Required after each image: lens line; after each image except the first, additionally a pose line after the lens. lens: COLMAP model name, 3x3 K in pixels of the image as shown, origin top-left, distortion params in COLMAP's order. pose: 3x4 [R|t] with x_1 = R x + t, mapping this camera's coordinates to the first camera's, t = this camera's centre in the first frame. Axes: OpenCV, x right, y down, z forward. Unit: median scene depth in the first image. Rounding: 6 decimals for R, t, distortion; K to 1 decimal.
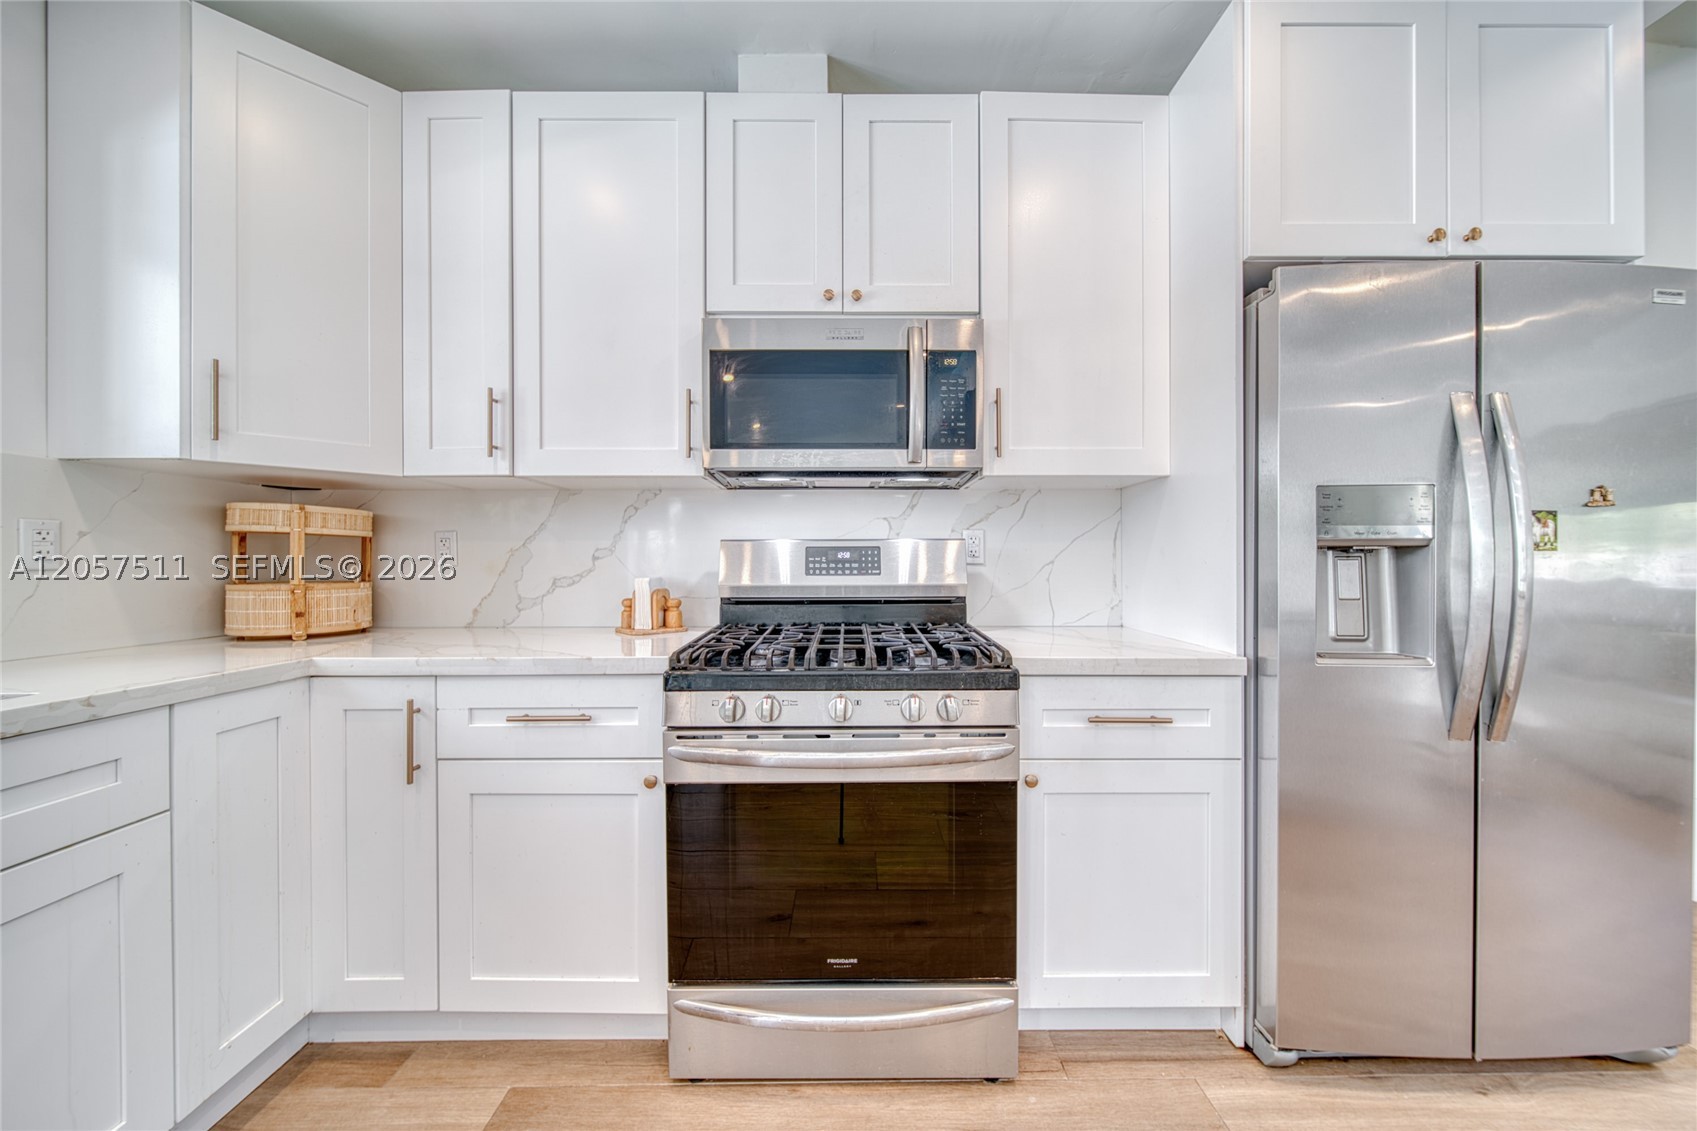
lens RADIAL K [[602.1, 0, 848.5], [0, 602.1, 565.5], [0, 0, 1]] dist [-0.000634, -0.000121]
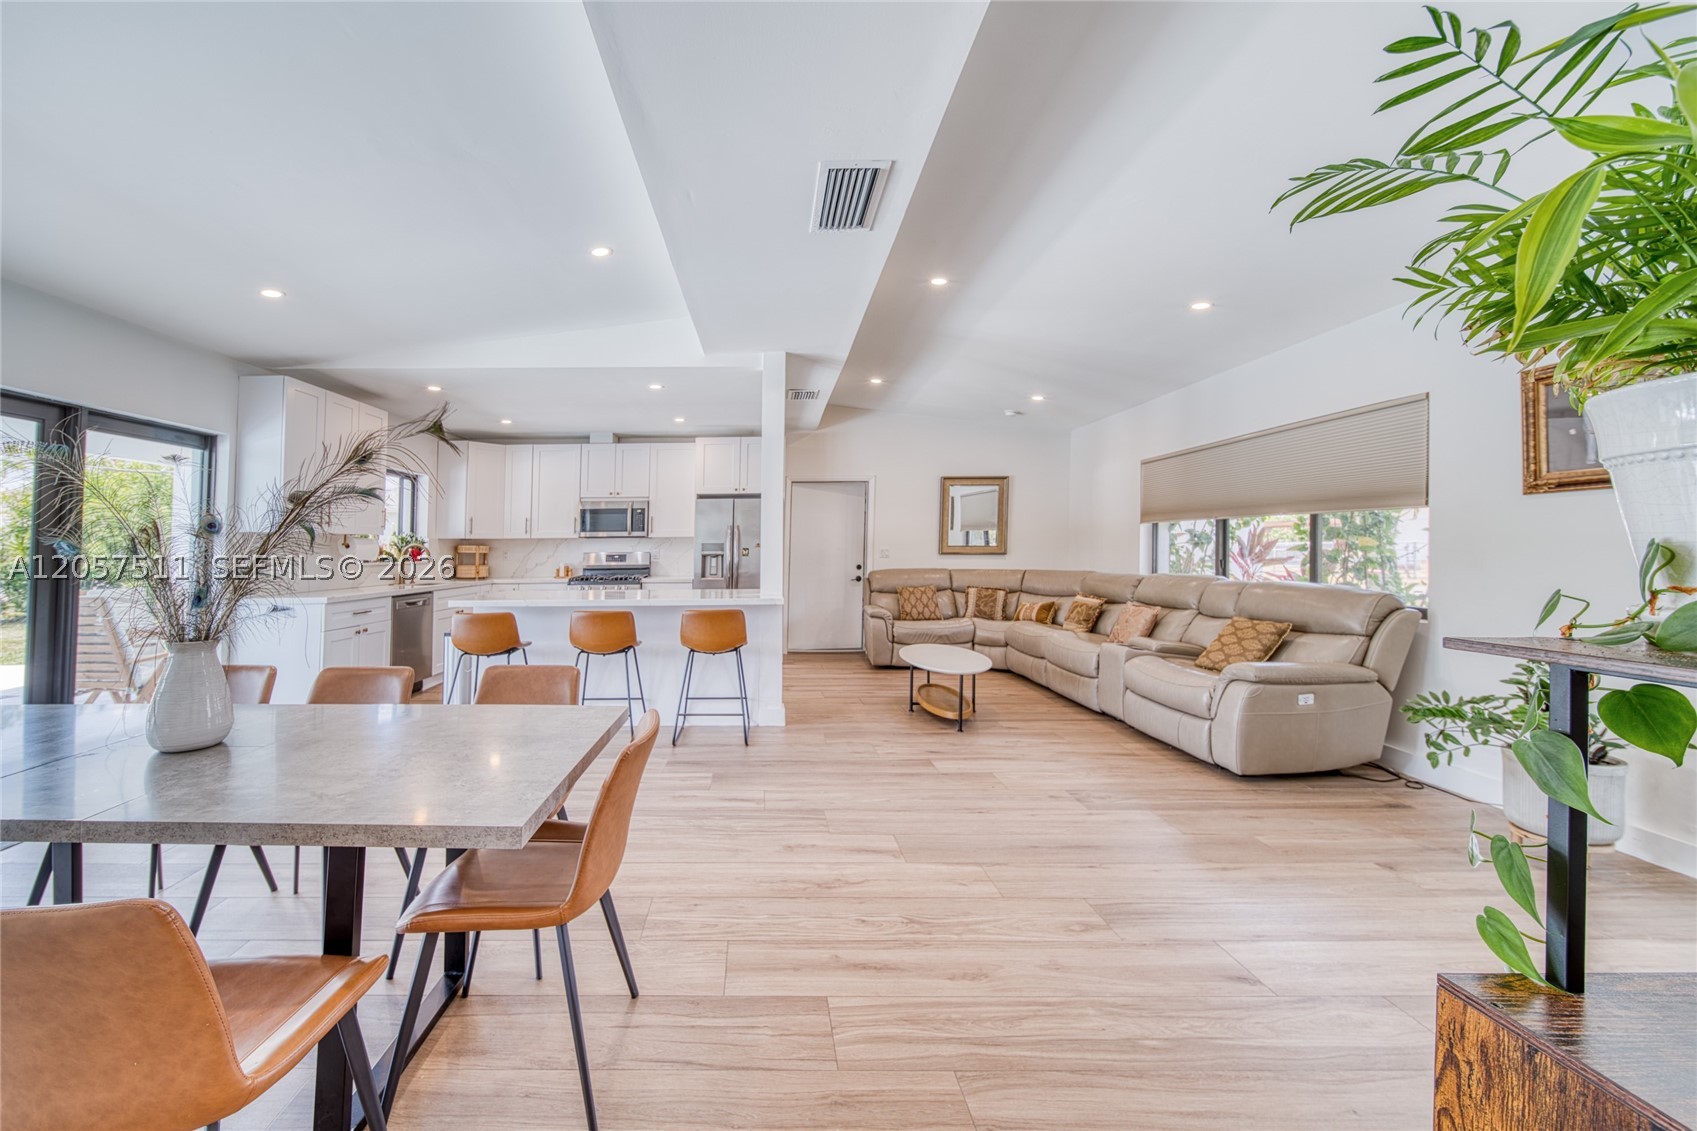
lens RADIAL K [[621.6, 0, 770.9], [0, 621.6, 582.5], [0, 0, 1]] dist [0.020484, -0.000098]
pose [[0.999824, -0.008754, 0.016590, 0.983233], [0.007954, 0.998831, 0.047670, -0.039235], [-0.016988, -0.047530, 0.998725, -3.232357]]
